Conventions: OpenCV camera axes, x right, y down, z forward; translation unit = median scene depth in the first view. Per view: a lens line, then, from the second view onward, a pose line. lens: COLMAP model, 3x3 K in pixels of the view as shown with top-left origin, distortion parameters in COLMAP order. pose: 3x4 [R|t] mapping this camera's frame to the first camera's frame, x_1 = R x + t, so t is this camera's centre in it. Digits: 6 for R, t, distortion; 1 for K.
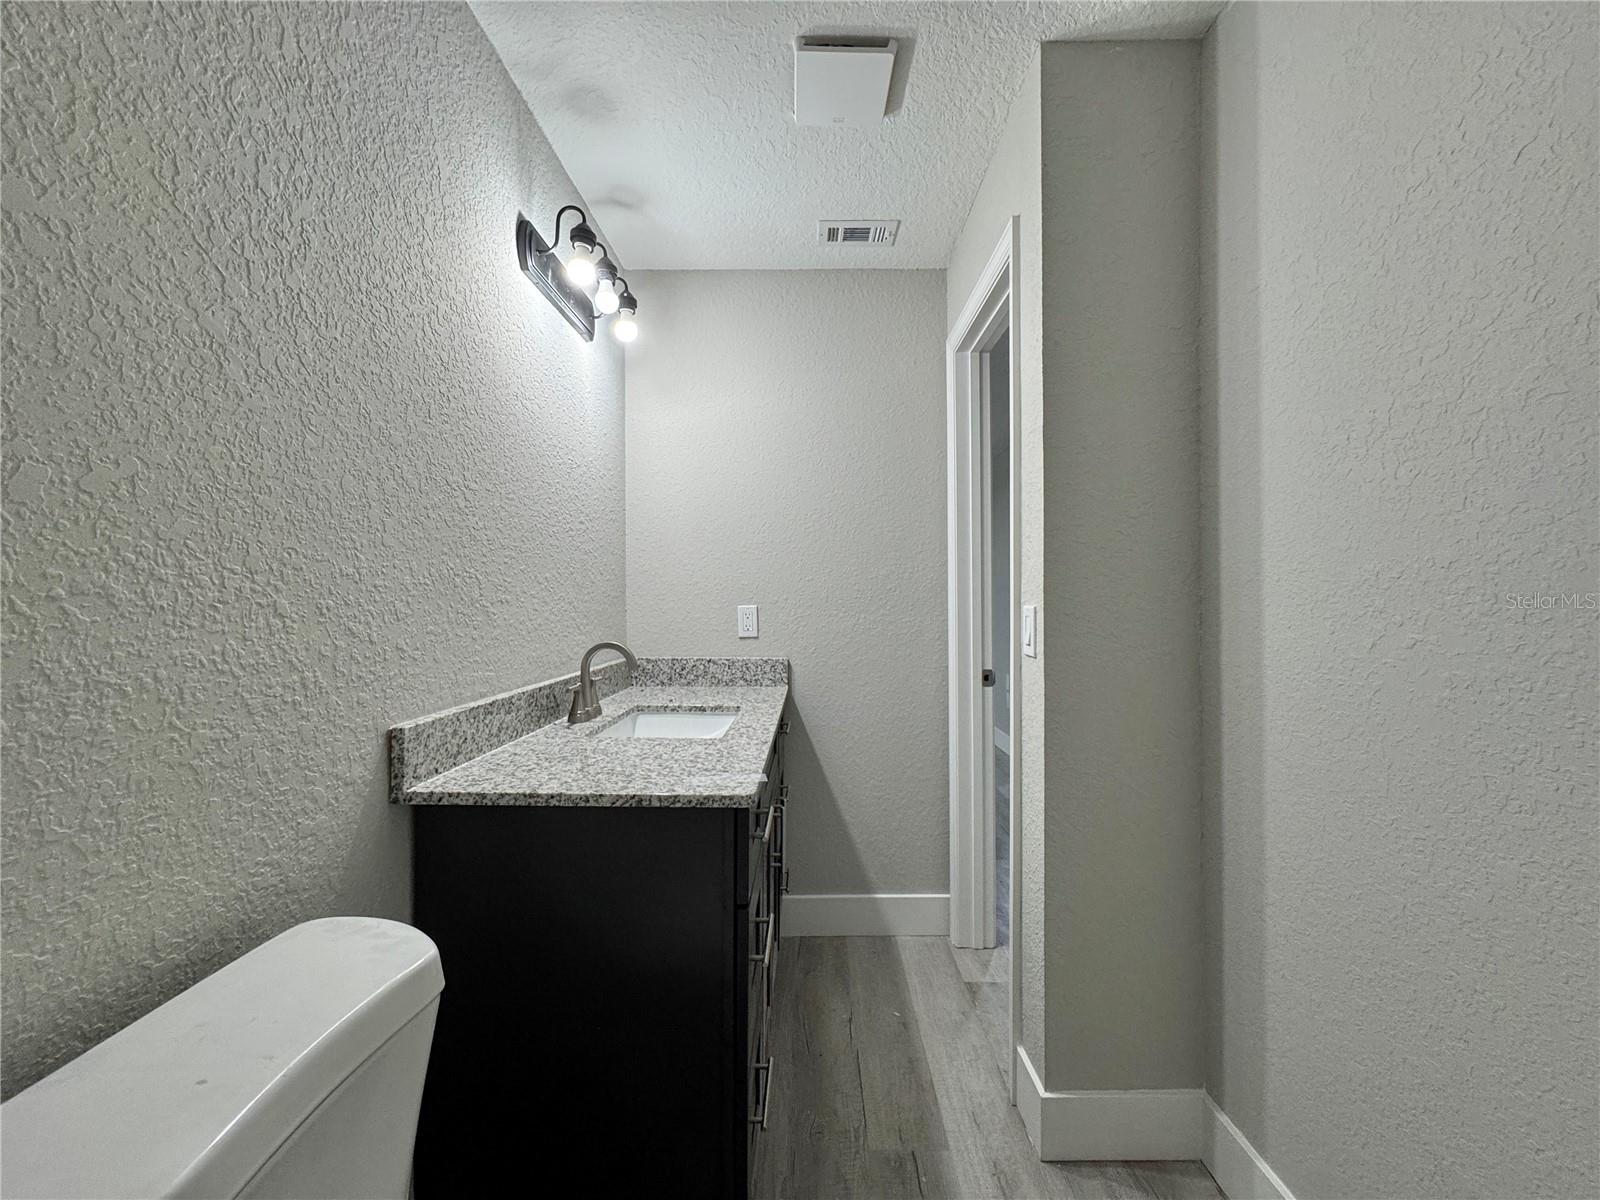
lens RADIAL K [[635.6, 0, 799.4], [0, 635.6, 600.4], [0, 0, 1]] dist [-0.002408, 0.000546]
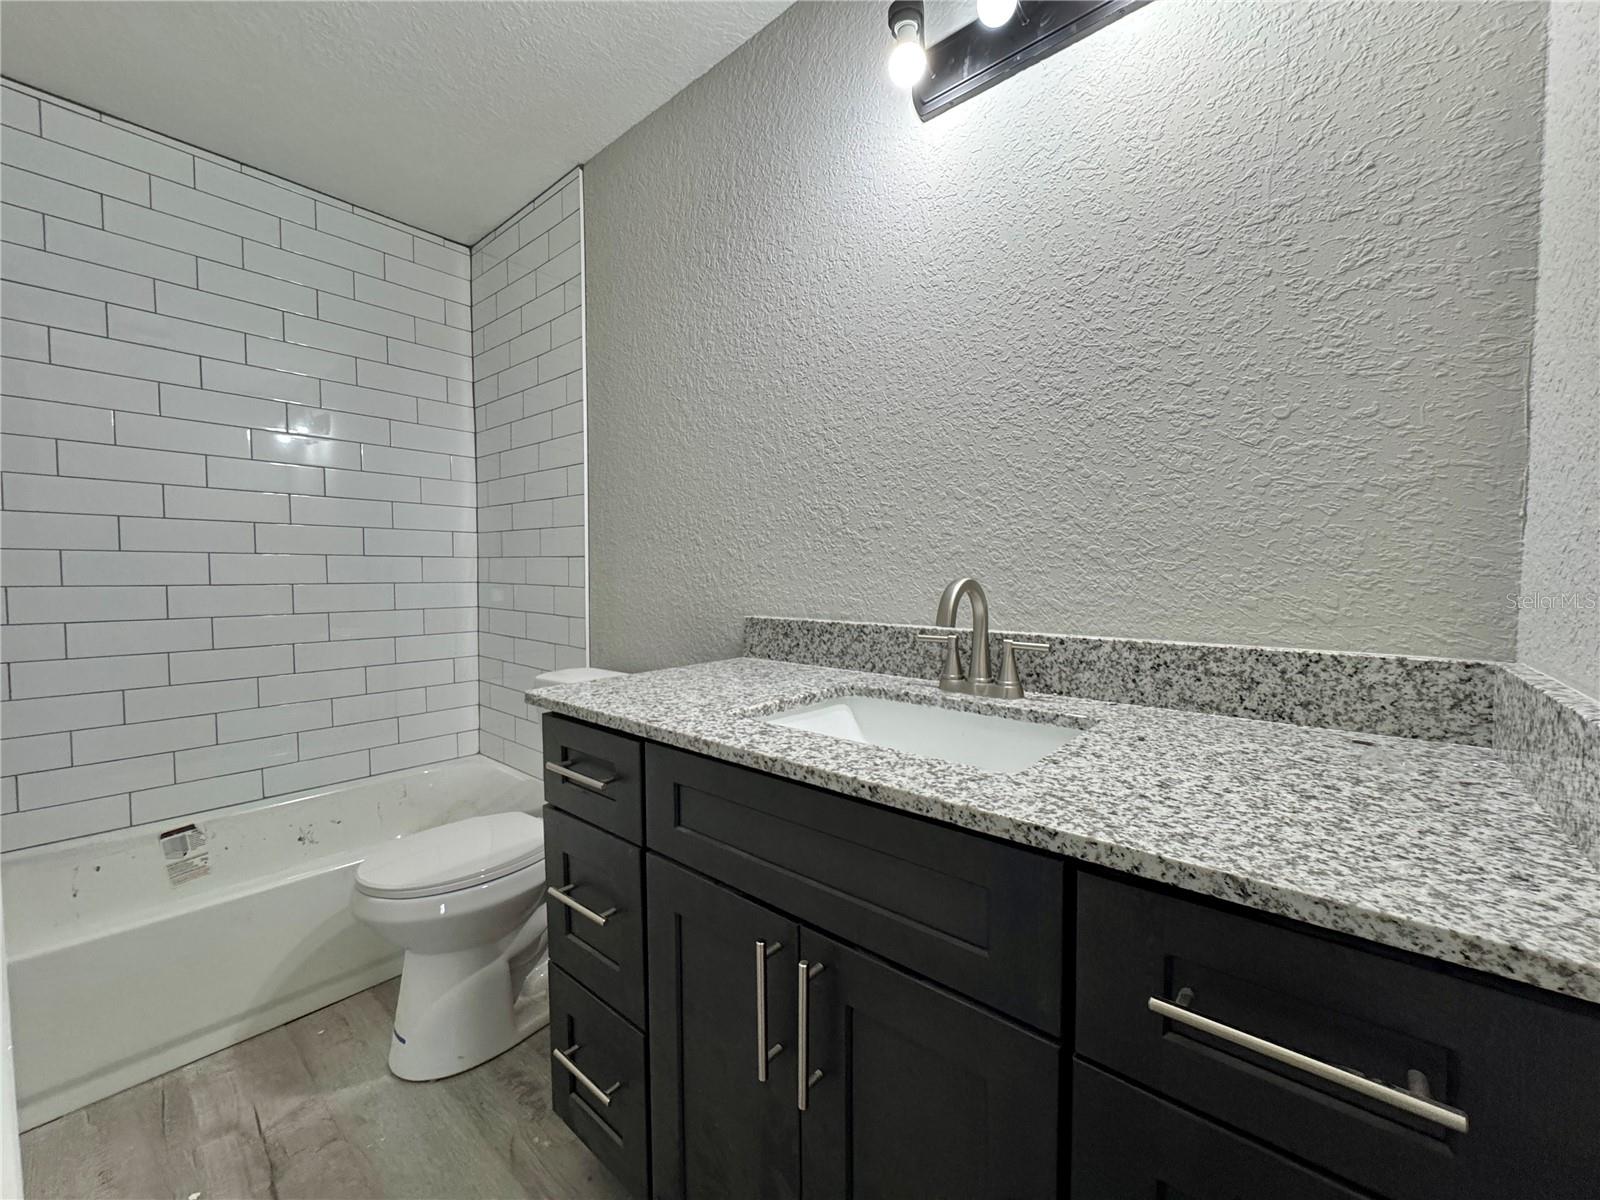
lens RADIAL K [[635.6, 0, 799.4], [0, 635.6, 600.4], [0, 0, 1]] dist [-0.002408, 0.000546]
pose [[-0.632548, 0.046918, -0.773099, 0.452297], [0.010770, 0.998600, 0.051792, 0.076888], [0.774447, 0.024435, -0.632167, 1.936929]]
